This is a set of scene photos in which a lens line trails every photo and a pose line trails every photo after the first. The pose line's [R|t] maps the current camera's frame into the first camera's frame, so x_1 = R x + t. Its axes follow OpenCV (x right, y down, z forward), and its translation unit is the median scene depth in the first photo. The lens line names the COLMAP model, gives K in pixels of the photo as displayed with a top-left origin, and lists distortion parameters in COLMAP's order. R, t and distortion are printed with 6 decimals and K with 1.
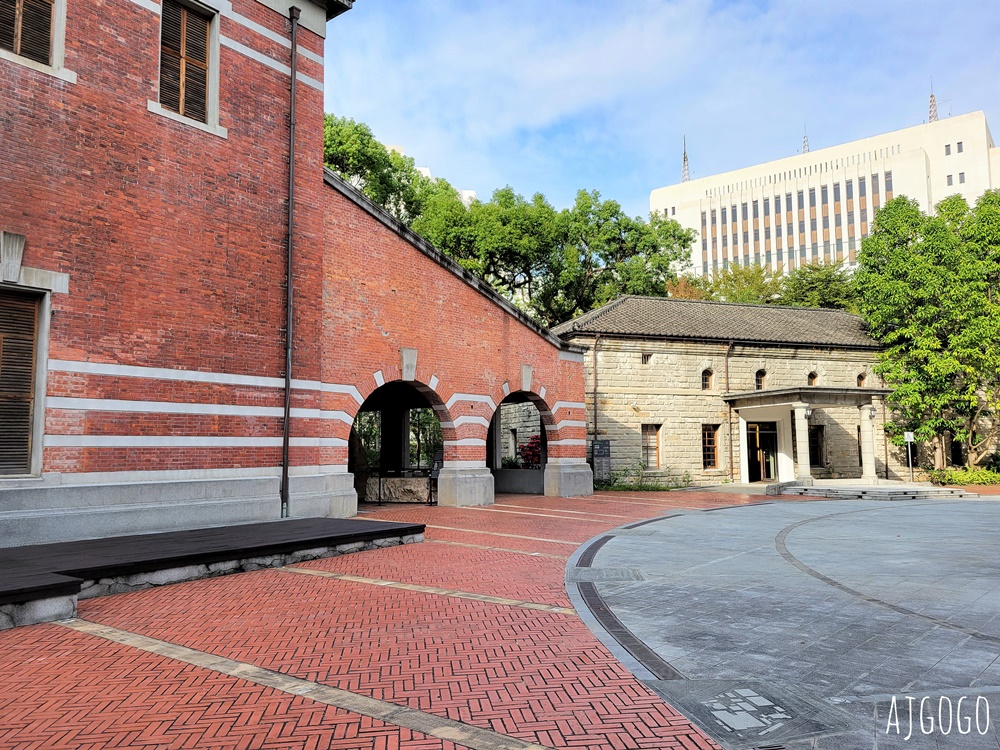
lens RADIAL K [[752.8, 0, 500.0], [0, 752.8, 375.0], [0, 0, 1]] dist [0.042090, -0.002611]
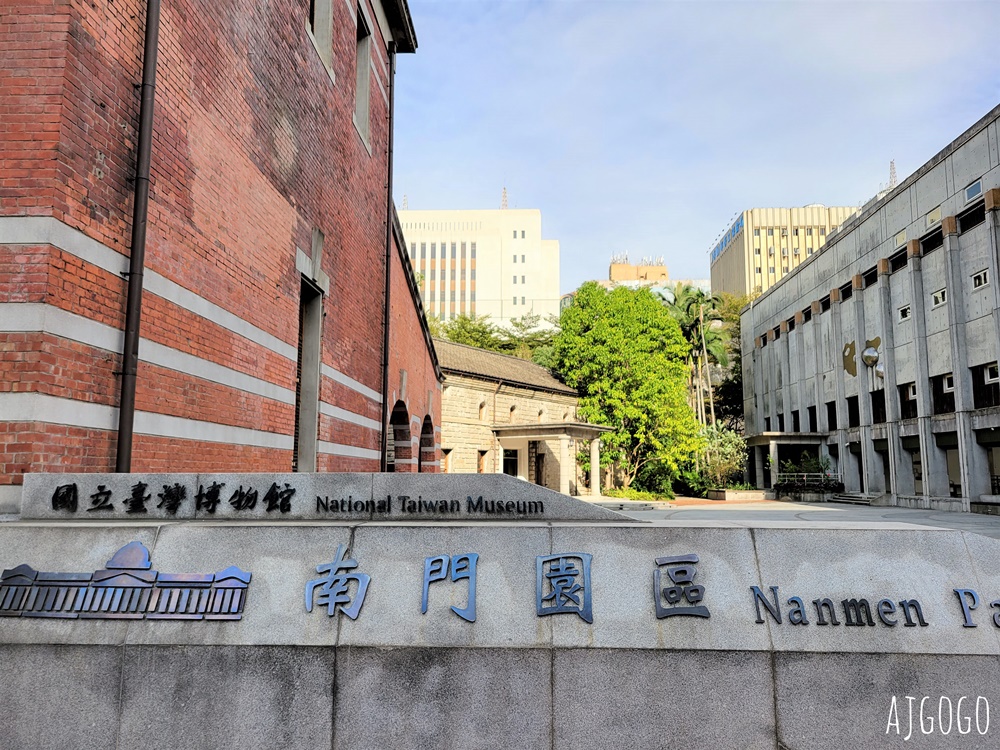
lens RADIAL K [[755.1, 0, 500.0], [0, 755.1, 375.0], [0, 0, 1]] dist [0.000077, -0.000022]
pose [[0.813731, 0.088777, 0.574421, -0.374336], [-0.069203, 0.996035, -0.055904, 0.012663], [-0.577107, 0.005739, 0.816649, 0.032795]]
